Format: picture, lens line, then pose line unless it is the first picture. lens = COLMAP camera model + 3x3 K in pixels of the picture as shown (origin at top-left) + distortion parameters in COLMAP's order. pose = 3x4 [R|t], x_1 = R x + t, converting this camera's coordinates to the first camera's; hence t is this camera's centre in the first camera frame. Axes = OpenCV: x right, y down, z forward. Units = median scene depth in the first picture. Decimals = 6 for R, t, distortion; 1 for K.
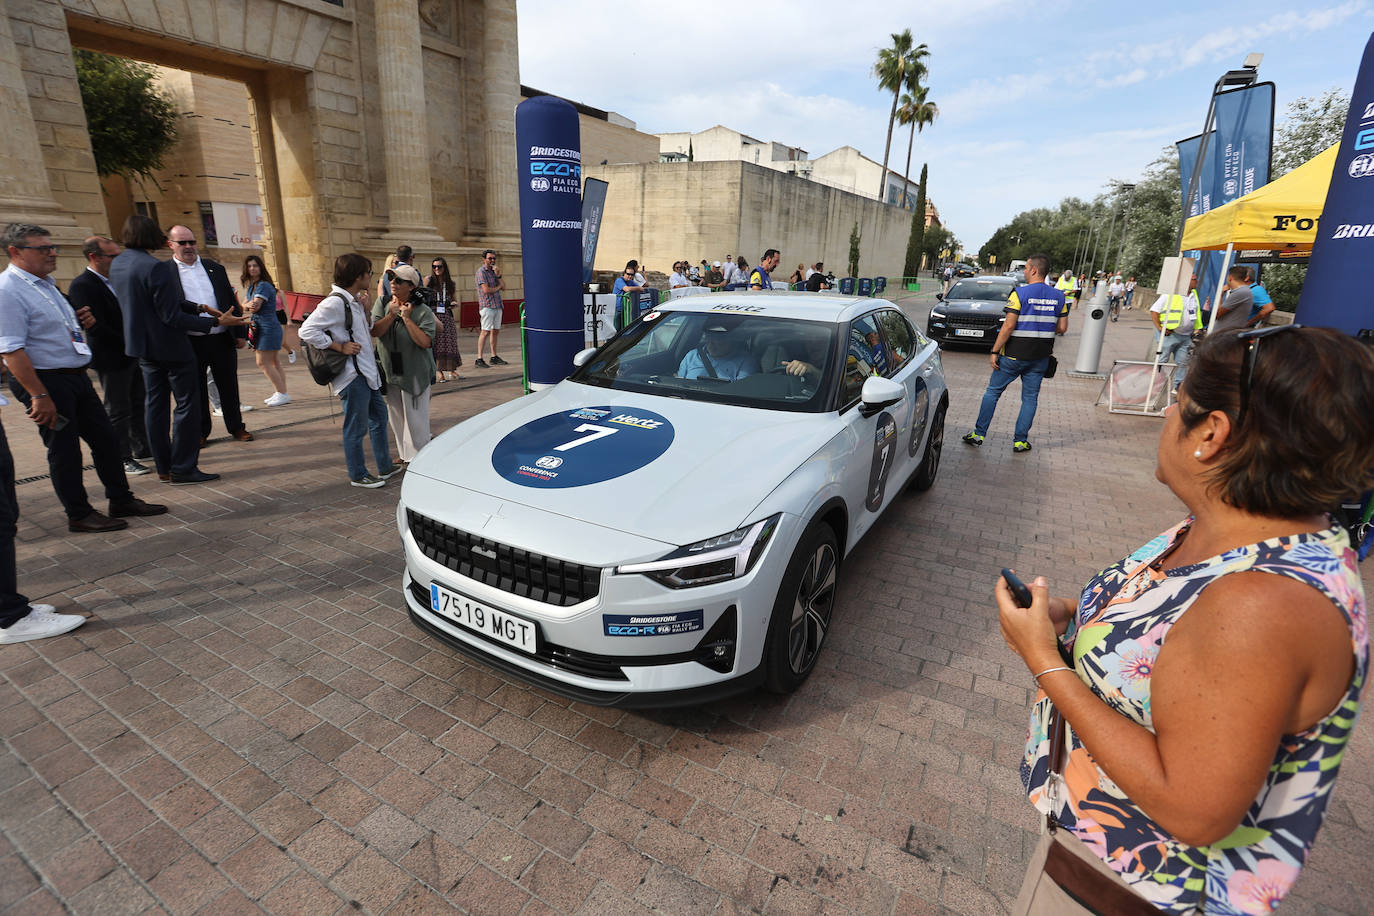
lens RADIAL K [[639.3, 0, 697.7], [0, 639.3, 446.9], [0, 0, 1]] dist [-0.045738, 0.015600]
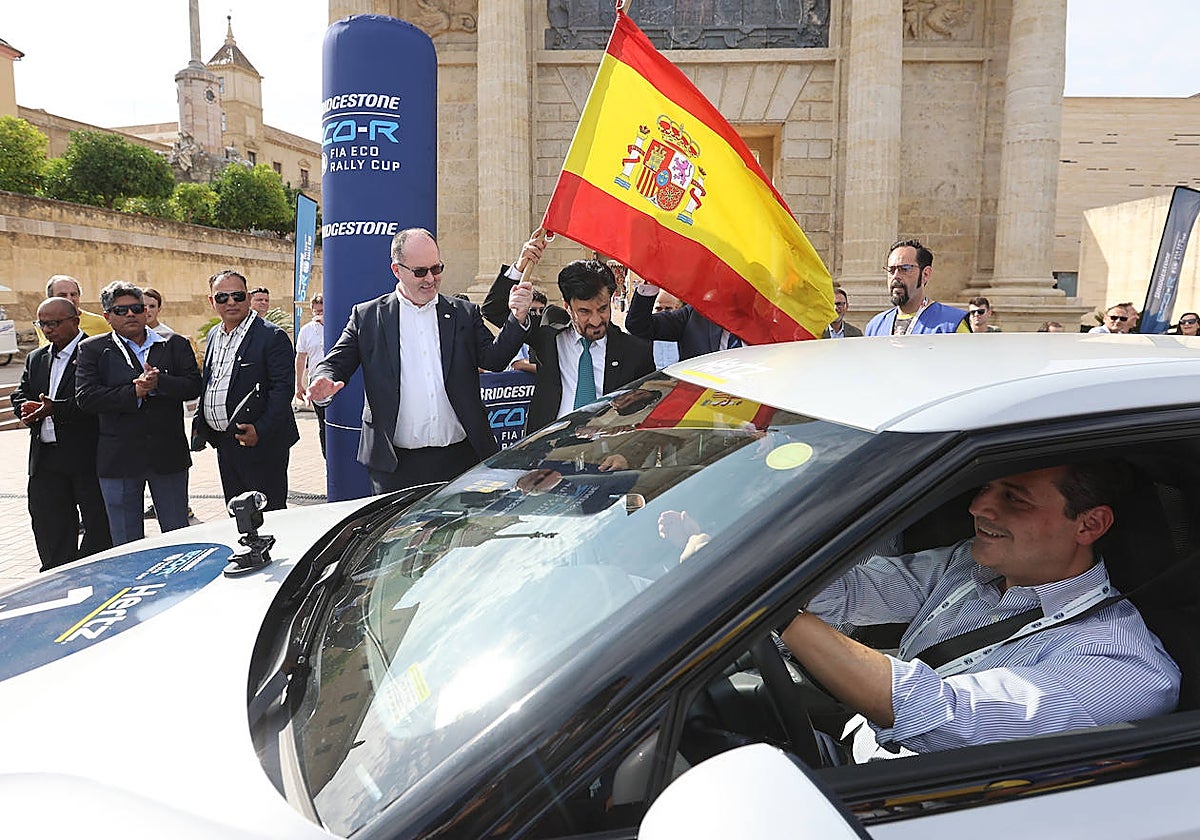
lens RADIAL K [[696.9, 0, 600.7], [0, 696.9, 377.8], [0, 0, 1]] dist [-0.052928, 0.018532]
pose [[0.485183, 0.051958, -0.872868, 0.090920], [-0.237452, 0.968551, -0.074334, -0.053477], [0.841555, 0.243329, 0.482262, 0.207382]]
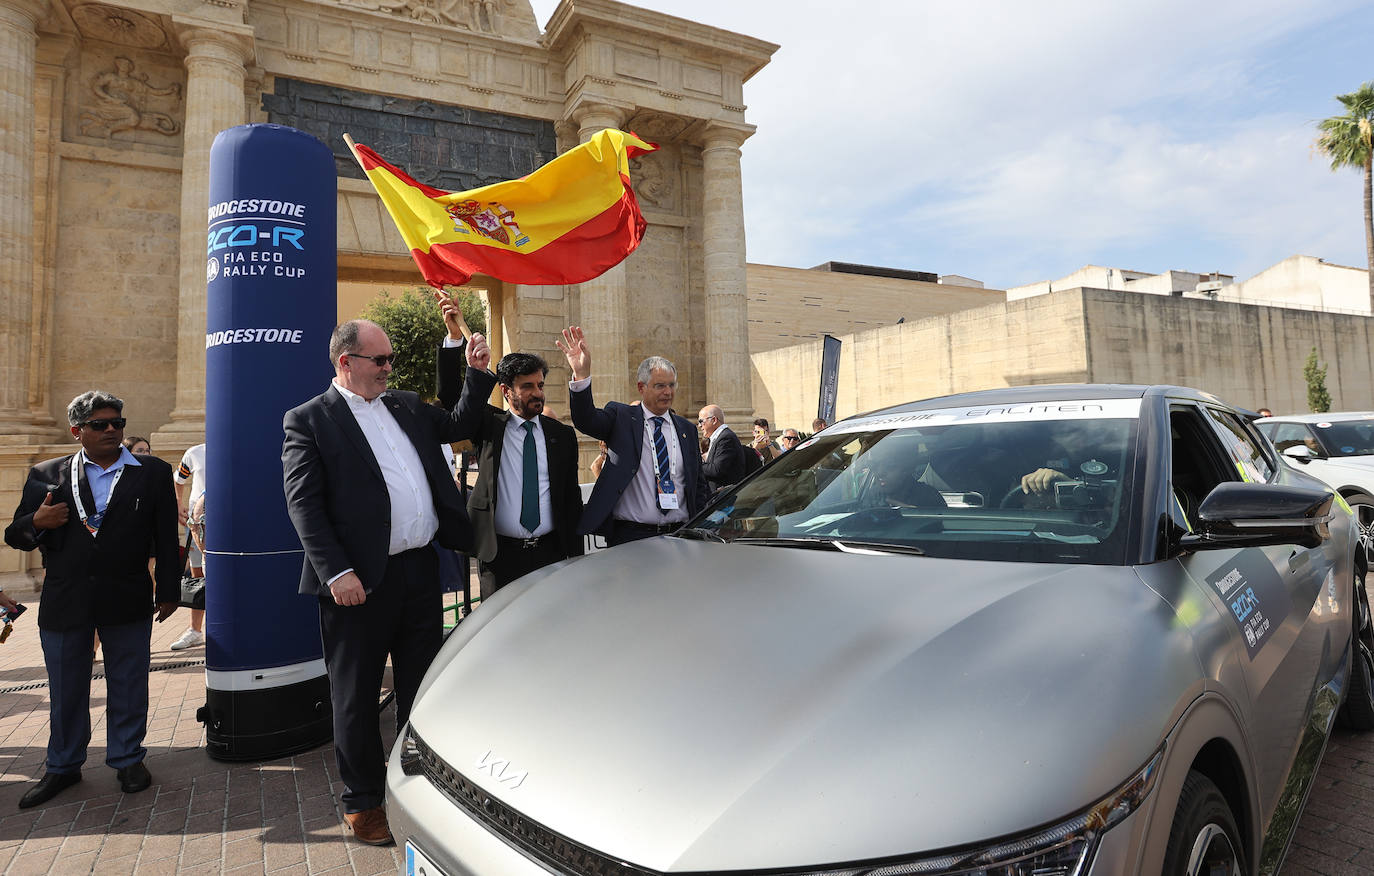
lens RADIAL K [[732.7, 0, 669.2], [0, 732.7, 386.4], [0, 0, 1]] dist [-0.049389, 0.016864]
pose [[0.849918, -0.108120, -0.515703, 0.080089], [-0.087826, 0.935962, -0.340973, -0.033193], [0.519544, 0.335091, 0.785995, 0.164253]]
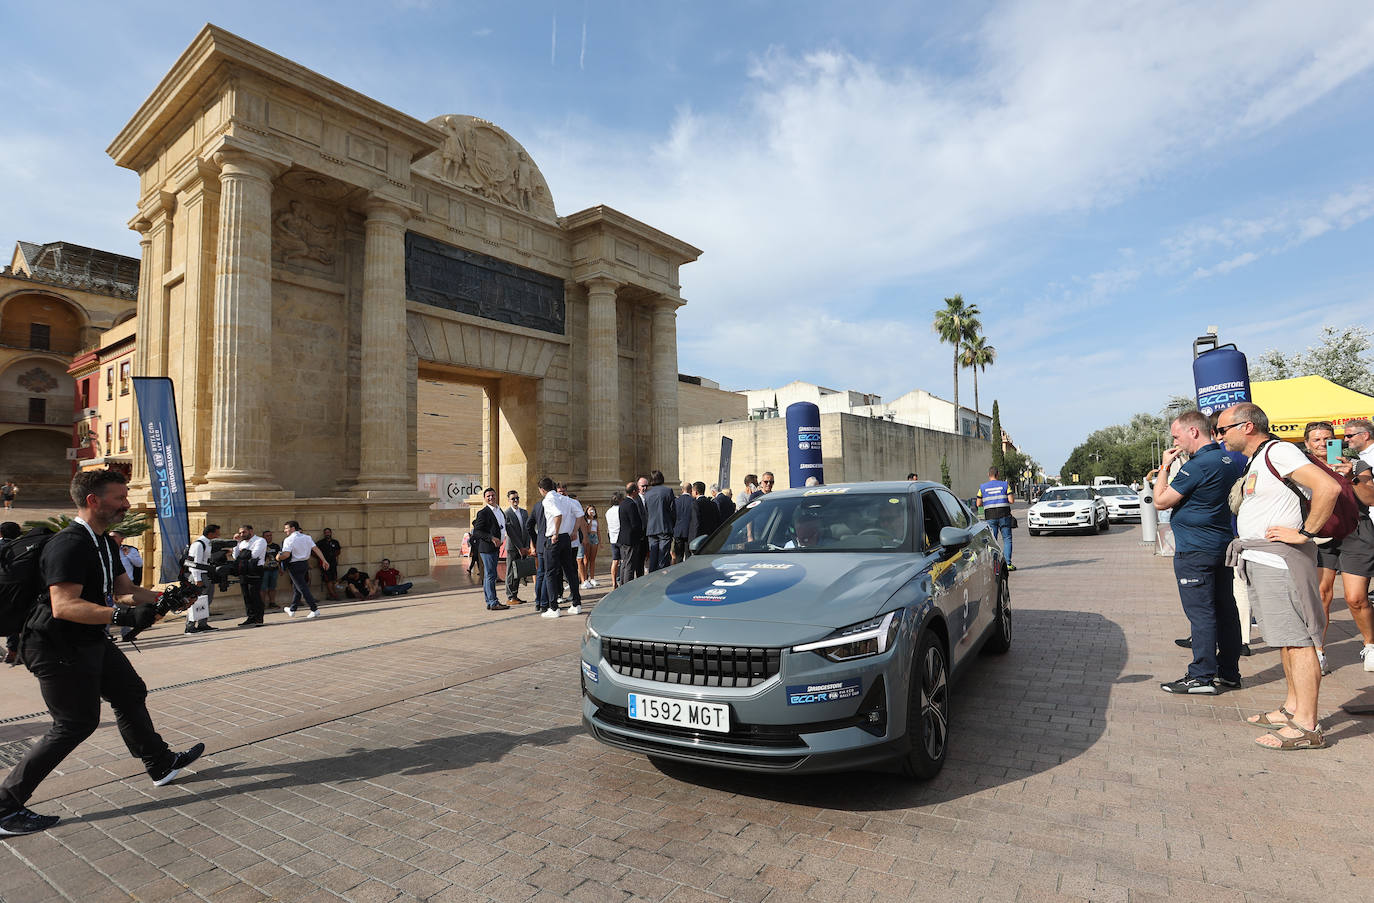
lens RADIAL K [[675.8, 0, 723.1], [0, 675.8, 451.7], [0, 0, 1]] dist [-0.045934, 0.001767]
pose [[0.995514, -0.071651, -0.061790, -0.076486], [0.045024, 0.933147, -0.356663, 0.060907], [0.083214, 0.352281, 0.932187, -0.176697]]
